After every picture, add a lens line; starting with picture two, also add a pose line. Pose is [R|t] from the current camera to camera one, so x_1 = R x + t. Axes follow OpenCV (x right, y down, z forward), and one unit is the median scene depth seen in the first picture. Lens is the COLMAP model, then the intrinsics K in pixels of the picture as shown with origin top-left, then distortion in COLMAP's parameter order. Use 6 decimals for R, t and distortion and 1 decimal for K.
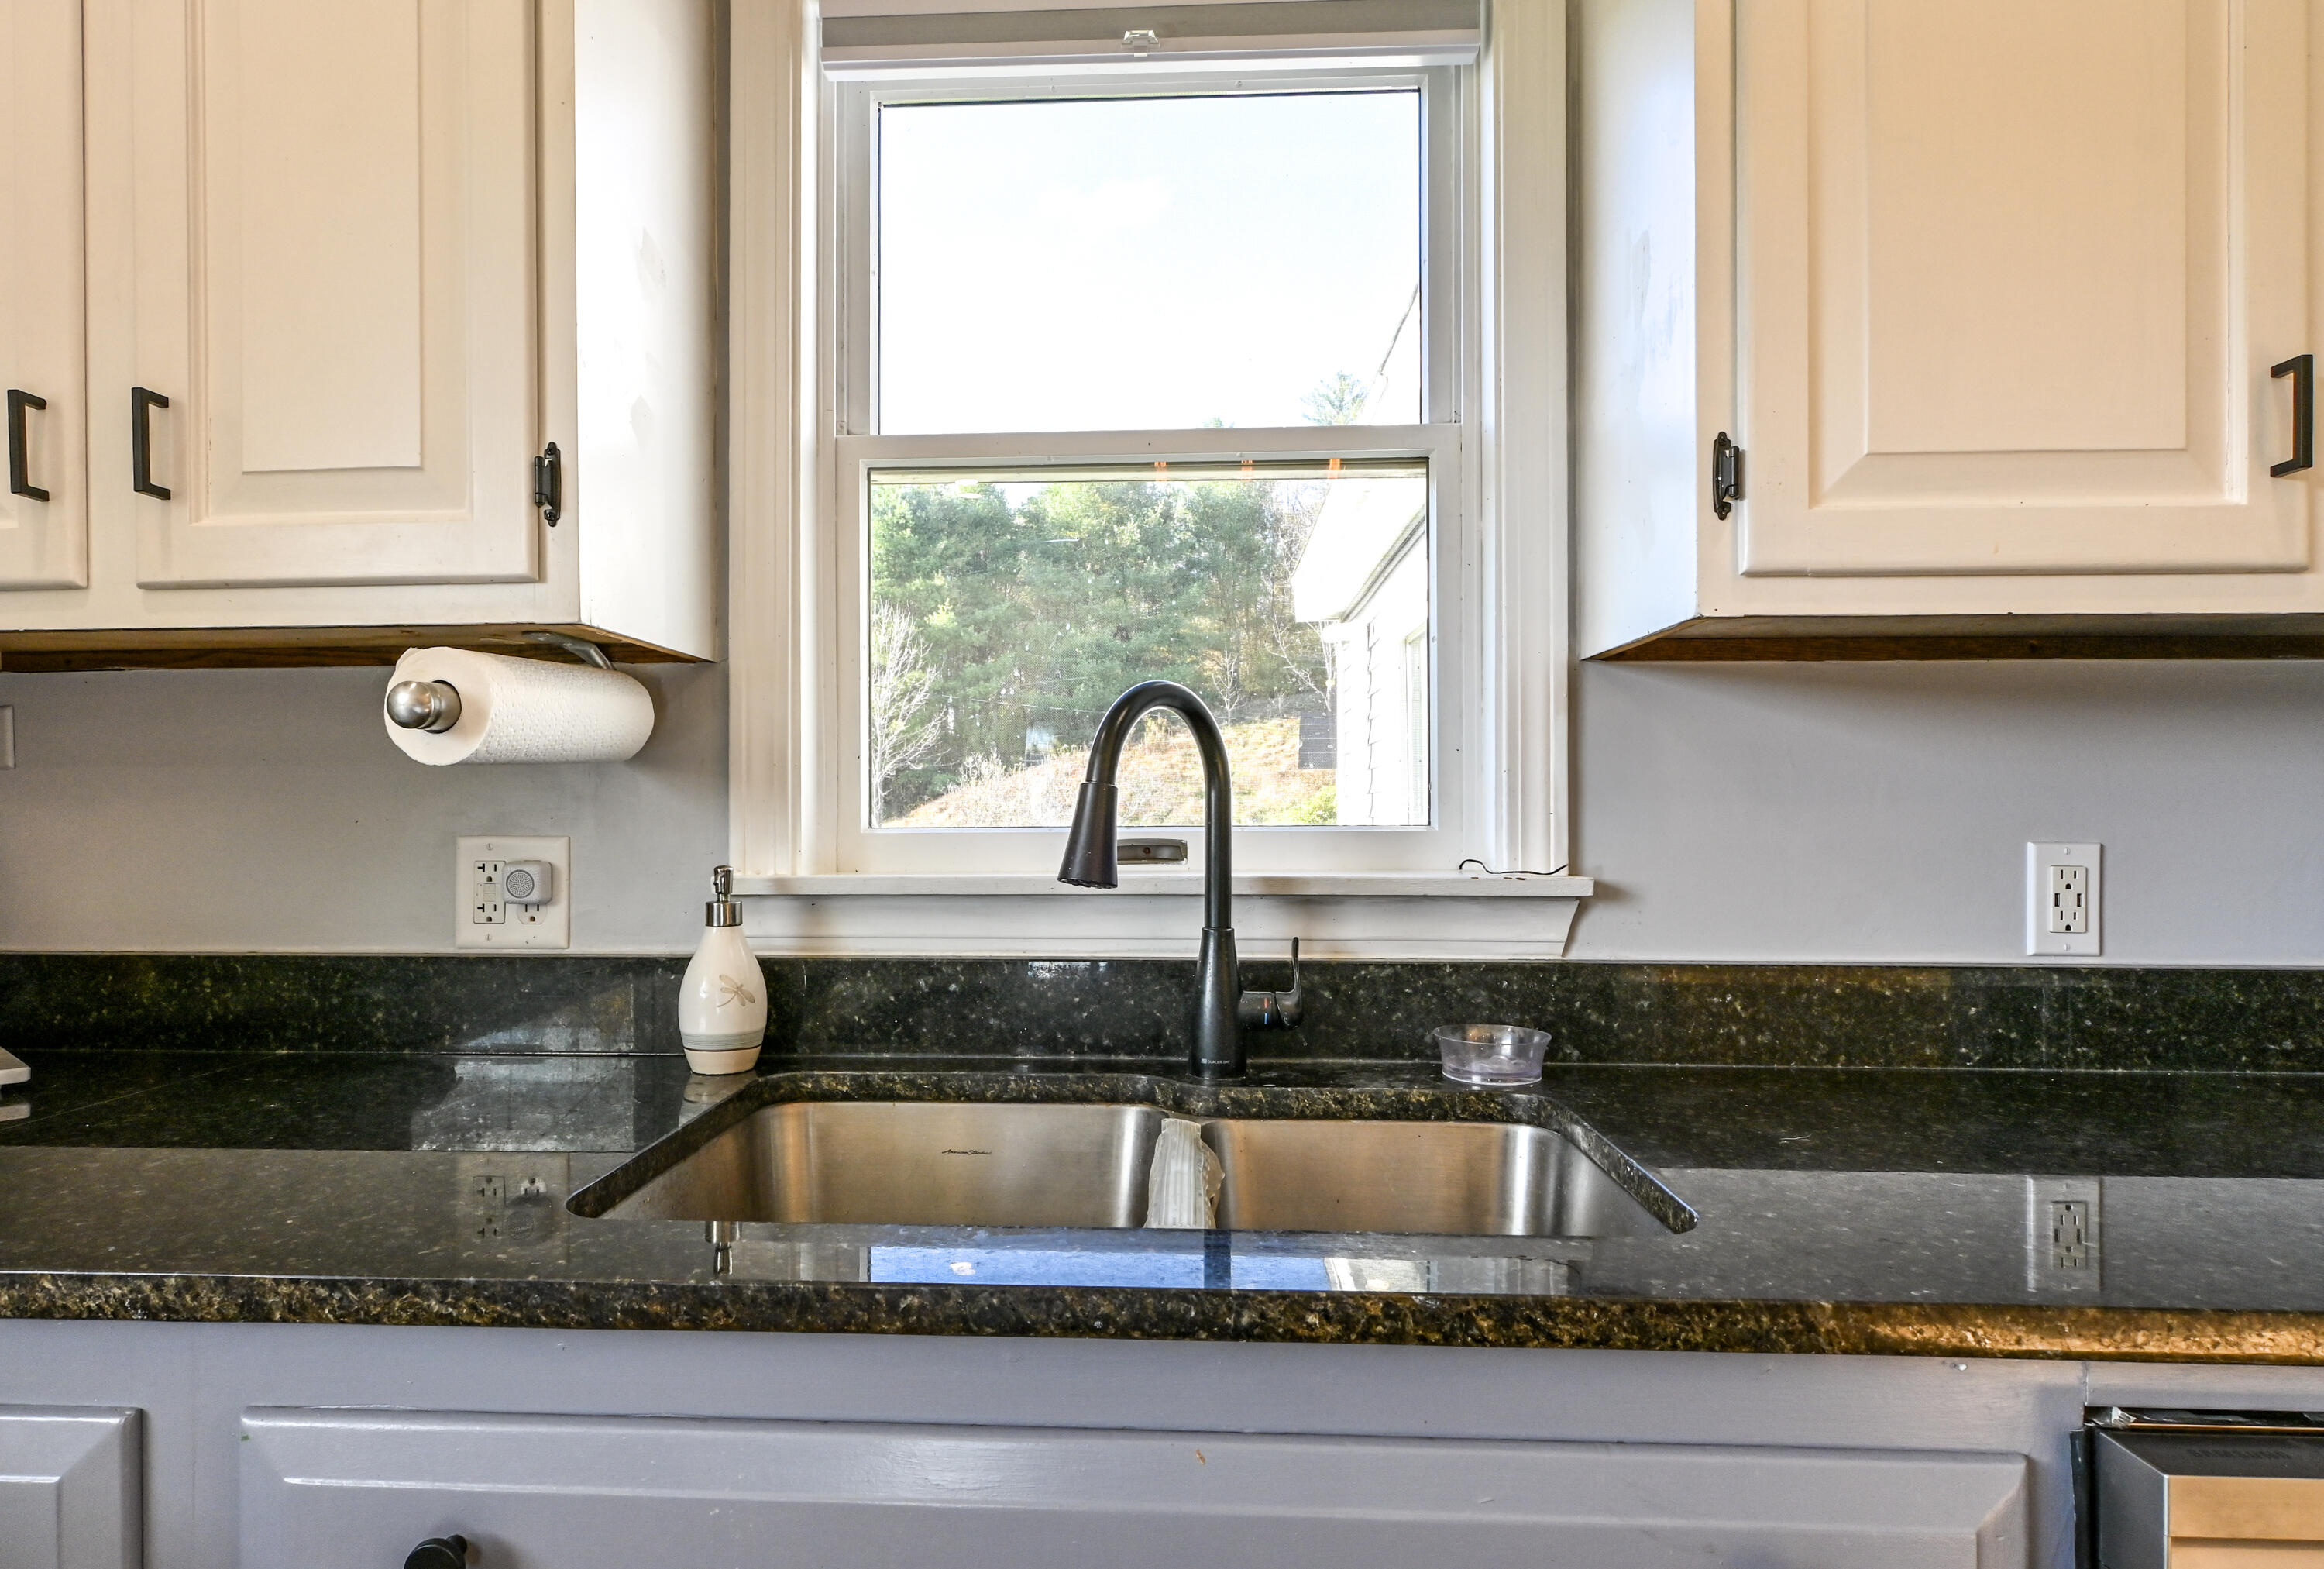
lens RADIAL K [[1324.2, 0, 1159.8], [0, 1324.2, 795.7], [0, 0, 1]] dist [0.003171, 0.000159]
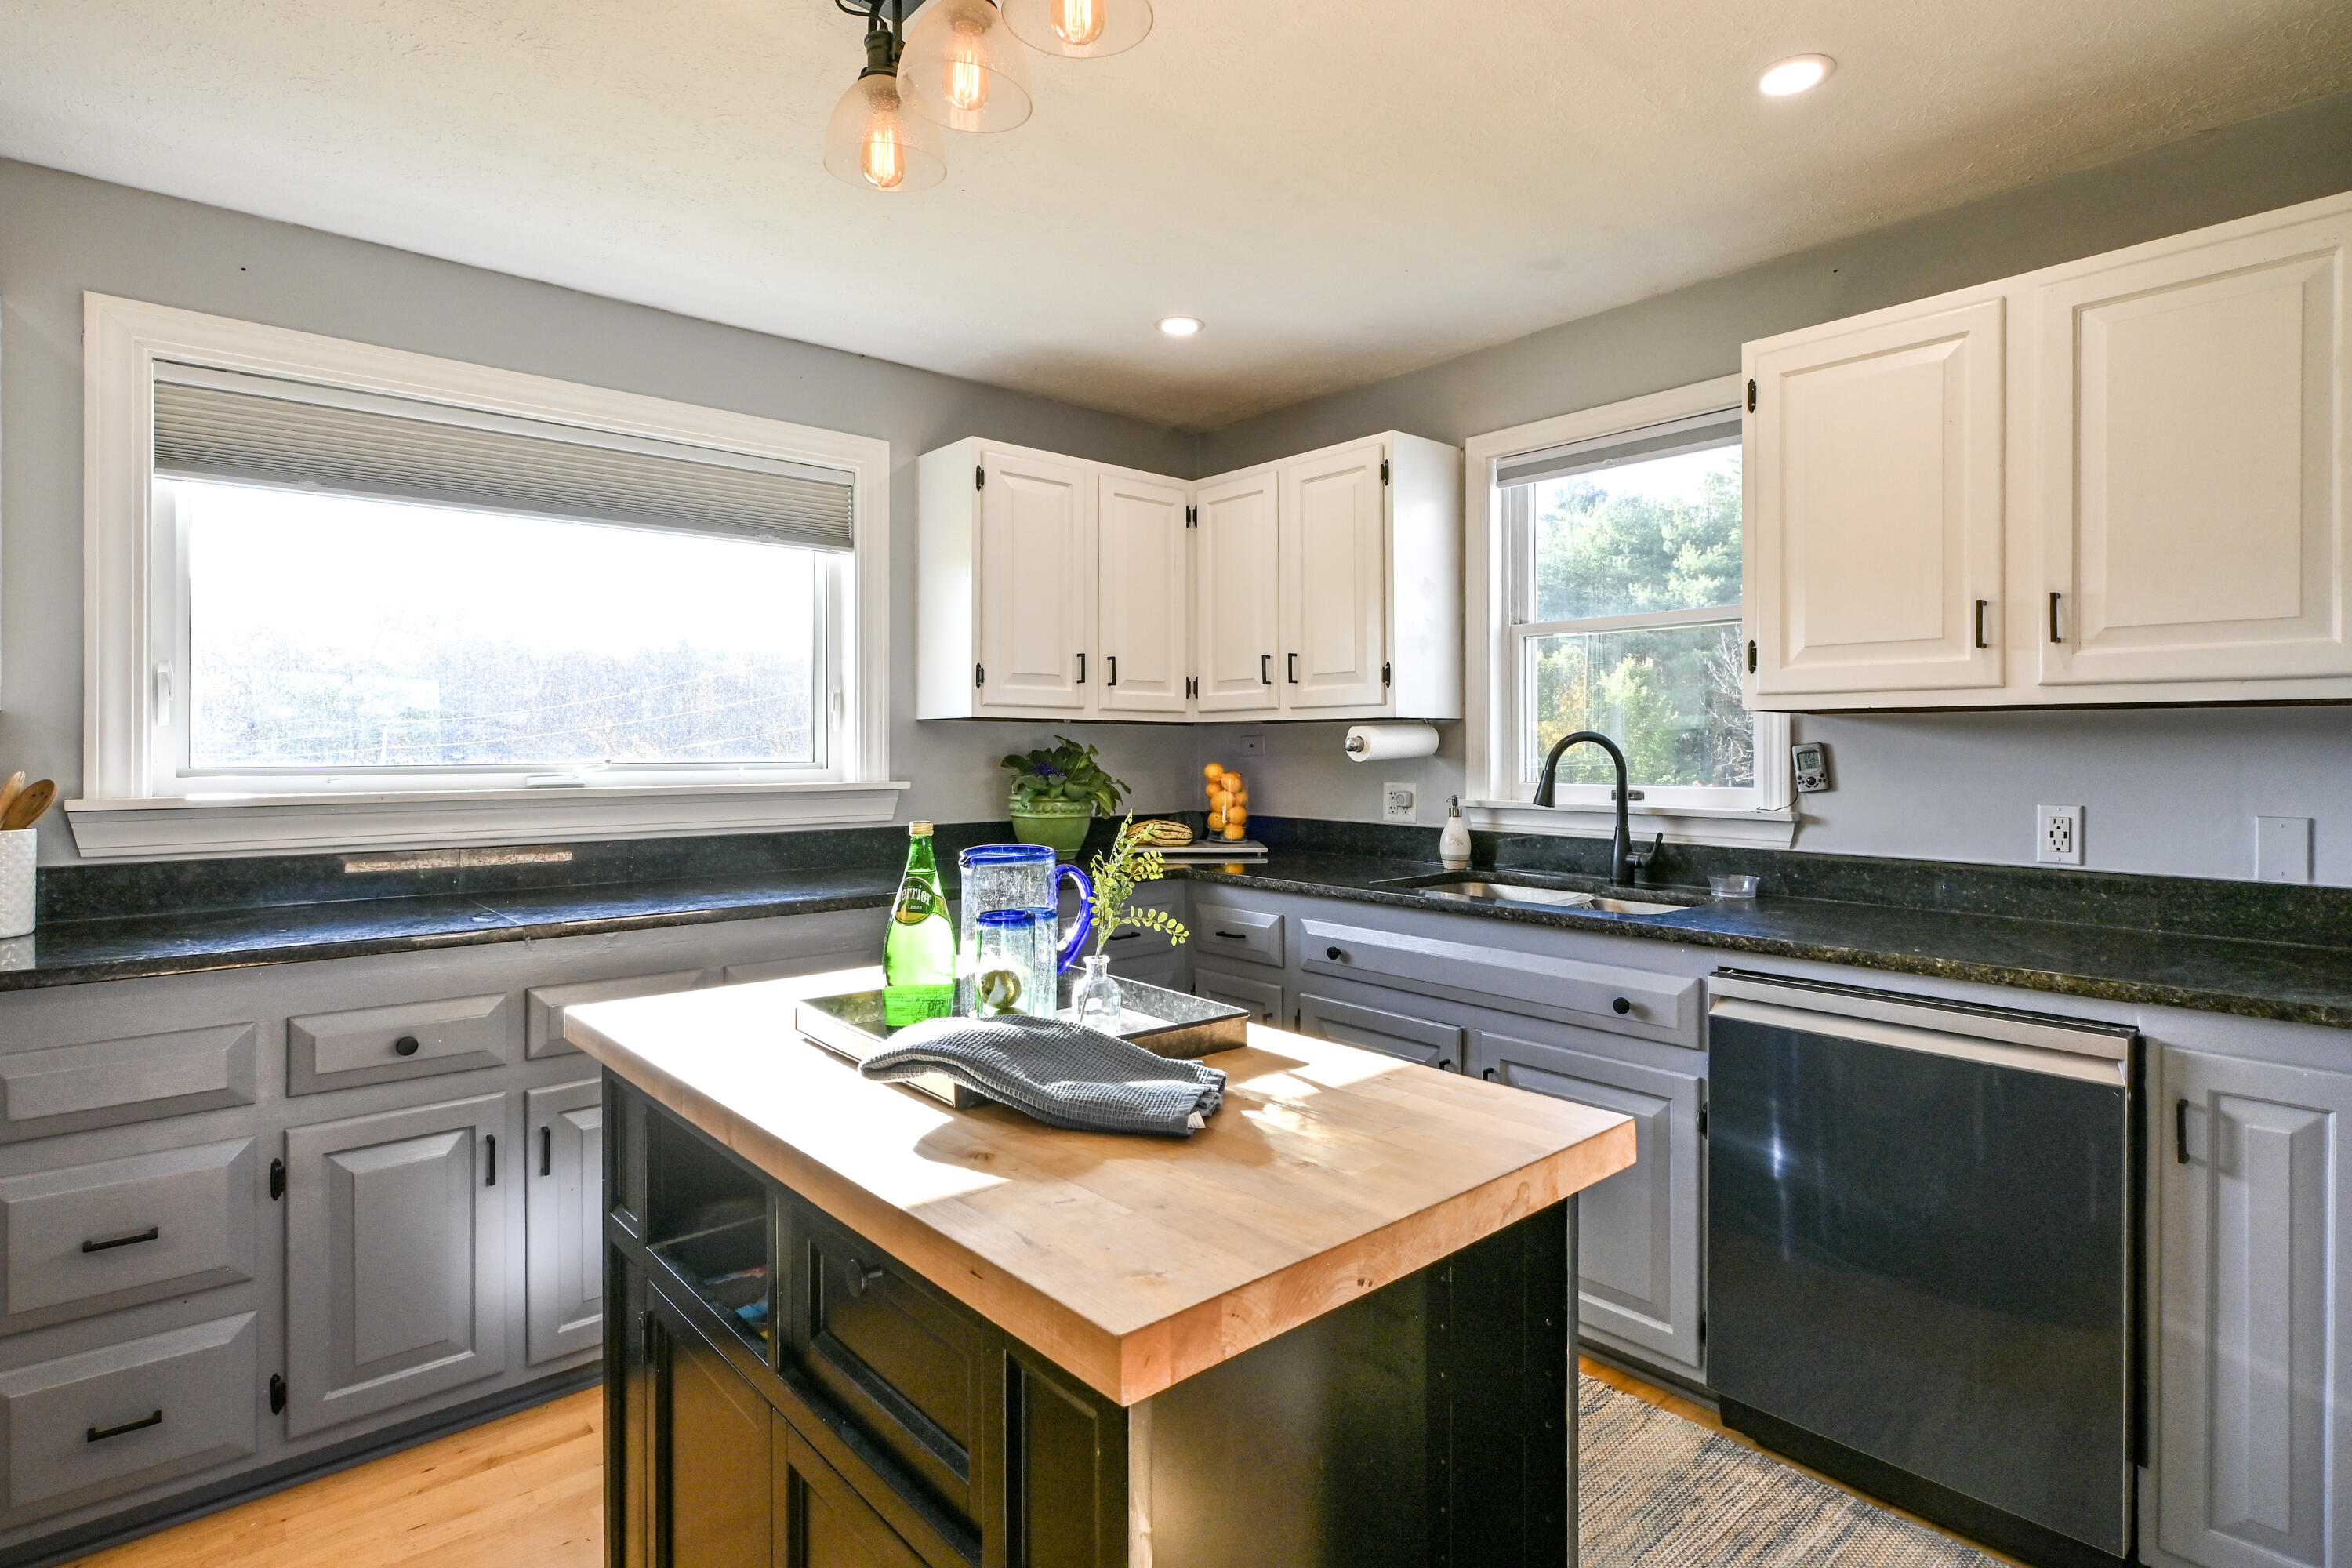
lens RADIAL K [[1192.1, 0, 1179.4], [0, 1192.1, 741.6], [0, 0, 1]] dist [-0.000813, 0.000006]
pose [[0.696372, -0.001054, -0.717681, 1.054788], [0.004014, 0.999989, 0.002427, -0.068004], [0.717670, -0.004571, 0.696368, -1.148899]]
